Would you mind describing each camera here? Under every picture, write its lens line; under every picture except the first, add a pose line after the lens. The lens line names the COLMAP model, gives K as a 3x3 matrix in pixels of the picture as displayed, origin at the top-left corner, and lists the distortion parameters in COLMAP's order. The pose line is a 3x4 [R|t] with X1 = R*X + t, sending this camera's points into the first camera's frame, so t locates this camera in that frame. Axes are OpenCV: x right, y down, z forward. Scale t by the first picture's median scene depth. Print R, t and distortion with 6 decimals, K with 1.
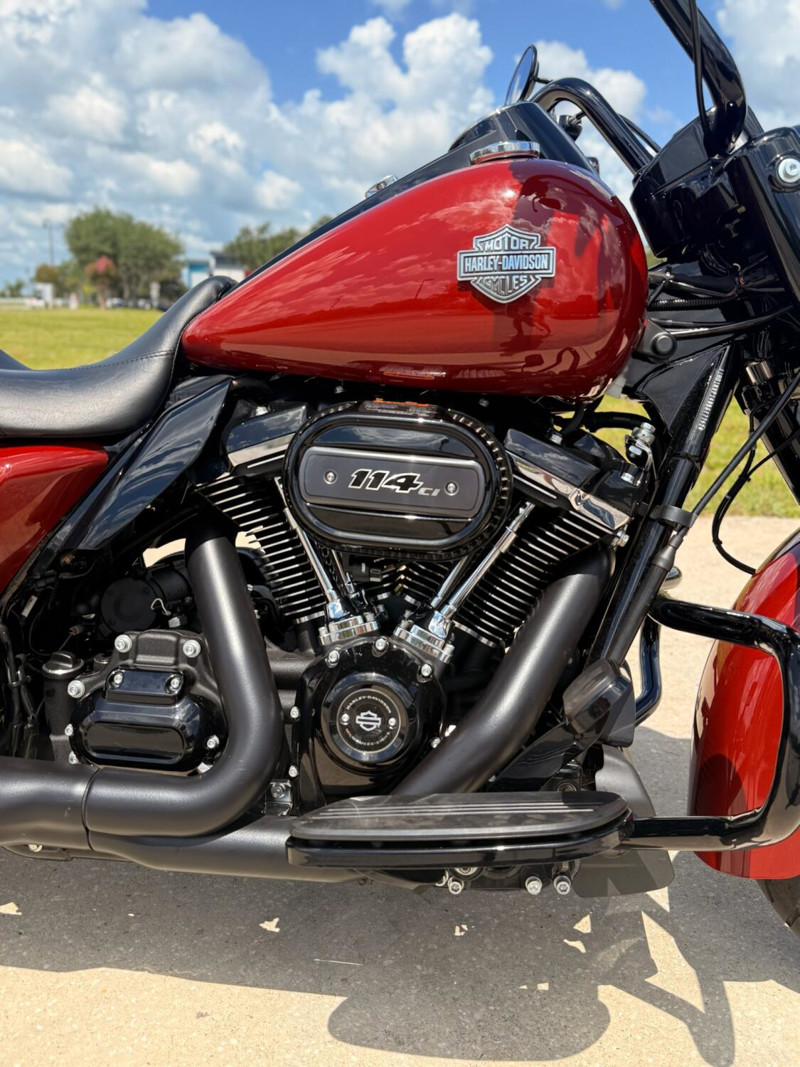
lens RADIAL K [[912.2, 0, 400.0], [0, 912.2, 533.5], [0, 0, 1]] dist [0.013741, -0.008579]
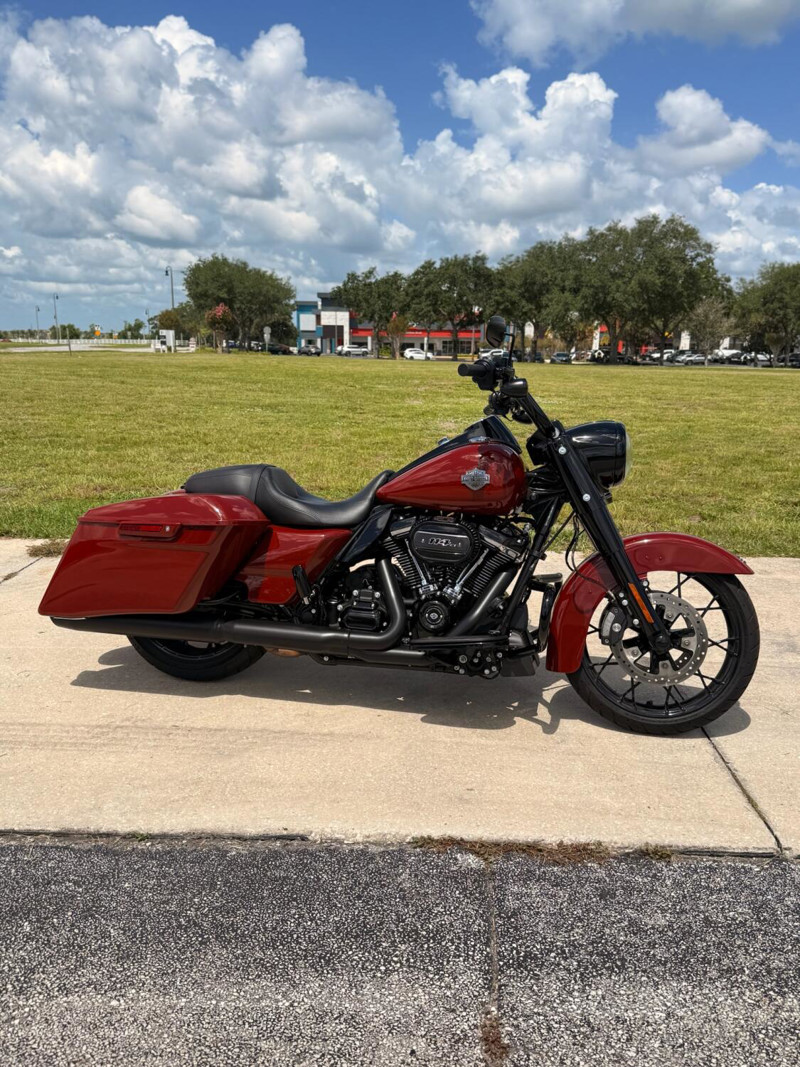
lens RADIAL K [[912.2, 0, 400.0], [0, 912.2, 533.5], [0, 0, 1]] dist [0.013741, -0.008579]
pose [[0.994085, 0.008688, -0.108253, 0.175389], [-0.012320, 0.999382, -0.032921, 0.019750], [0.107900, 0.034059, 0.993578, -2.028044]]
